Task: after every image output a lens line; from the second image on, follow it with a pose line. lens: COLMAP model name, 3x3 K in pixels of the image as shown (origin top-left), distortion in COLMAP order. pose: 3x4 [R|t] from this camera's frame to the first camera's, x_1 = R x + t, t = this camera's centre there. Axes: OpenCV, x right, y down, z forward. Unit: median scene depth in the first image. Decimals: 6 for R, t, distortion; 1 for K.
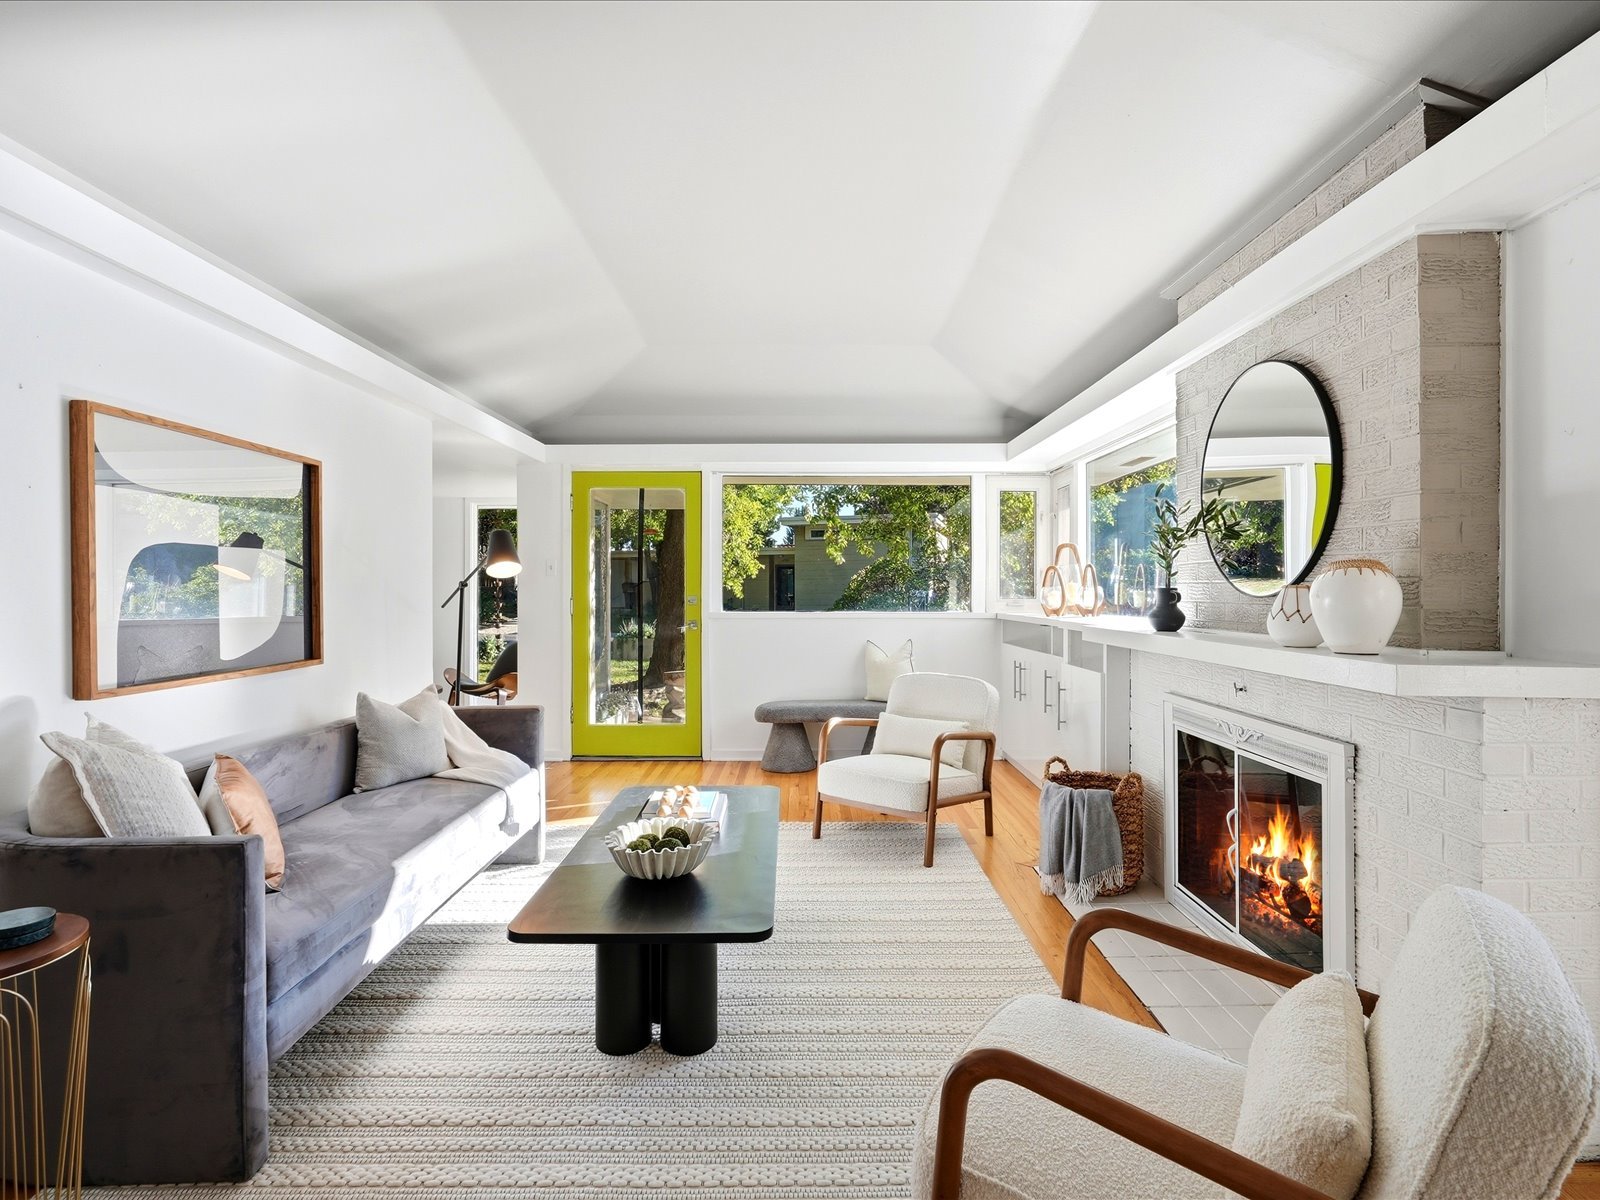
lens RADIAL K [[821.9, 0, 801.3], [0, 821.9, 593.5], [0, 0, 1]] dist [0.000260, 0.000893]
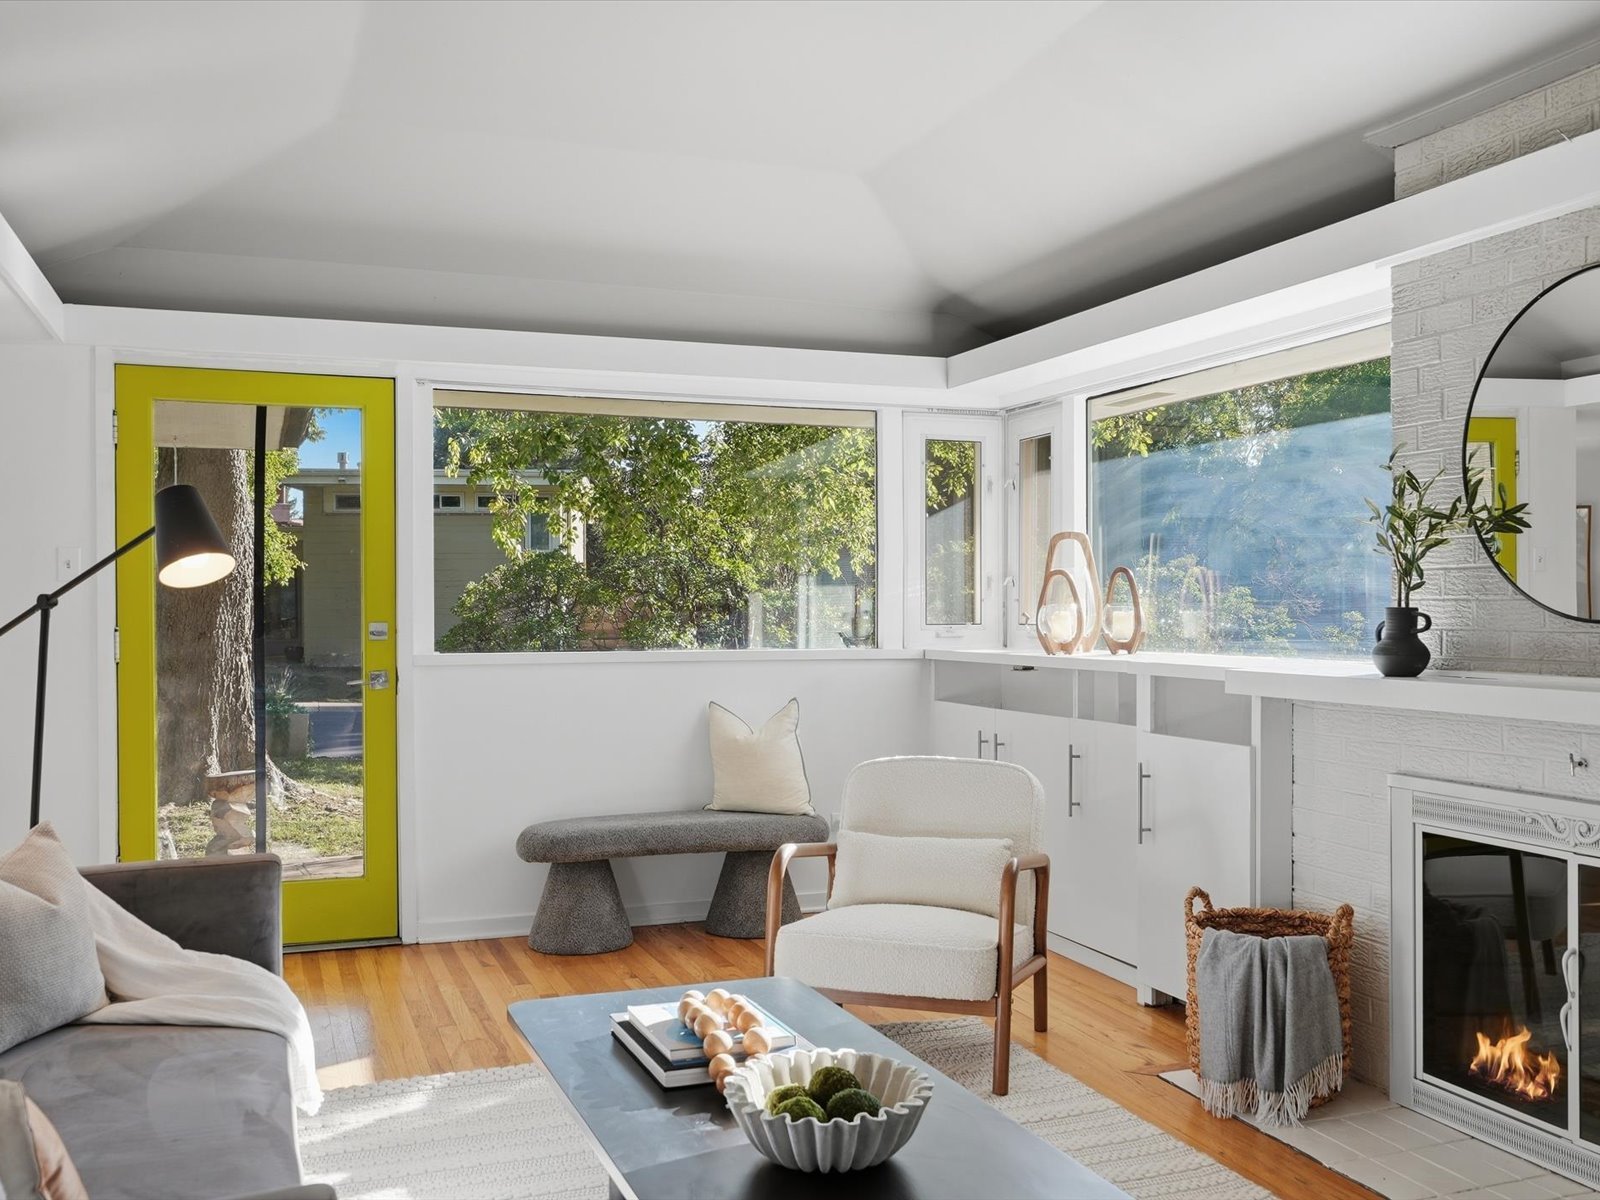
lens RADIAL K [[1475.5, 0, 799.3], [0, 1475.5, 619.9], [0, 0, 1]] dist [0.007081, 0.013744]
pose [[0.936502, -0.004076, 0.350638, -0.376701], [0.002857, 0.999988, 0.003993, -0.002771], [-0.350650, -0.002737, 0.936503, 0.099126]]
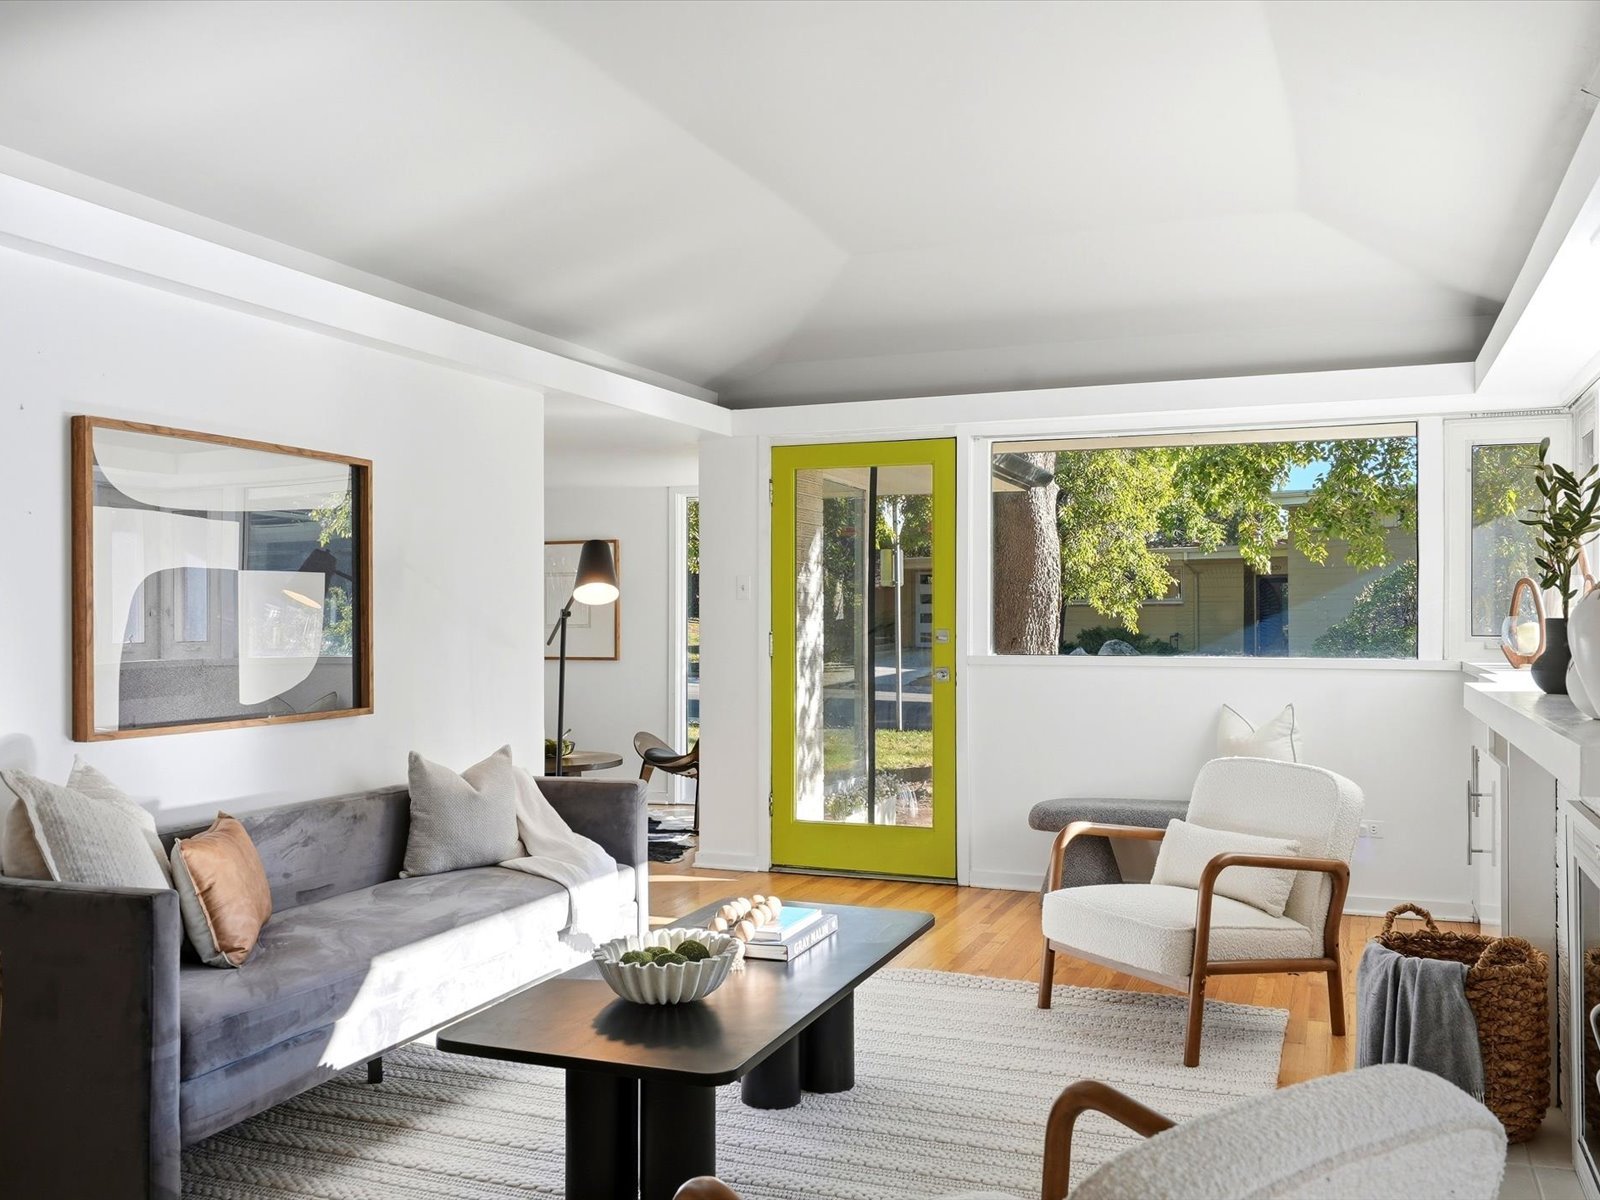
lens RADIAL K [[1381.4, 0, 803.5], [0, 1381.4, 612.5], [0, 0, 1]] dist [0.008329, -0.006713]
pose [[0.929485, -0.002115, -0.368854, 0.301269], [-0.001337, 0.999958, -0.009103, -0.001074], [0.368858, 0.008954, 0.929443, -0.093541]]
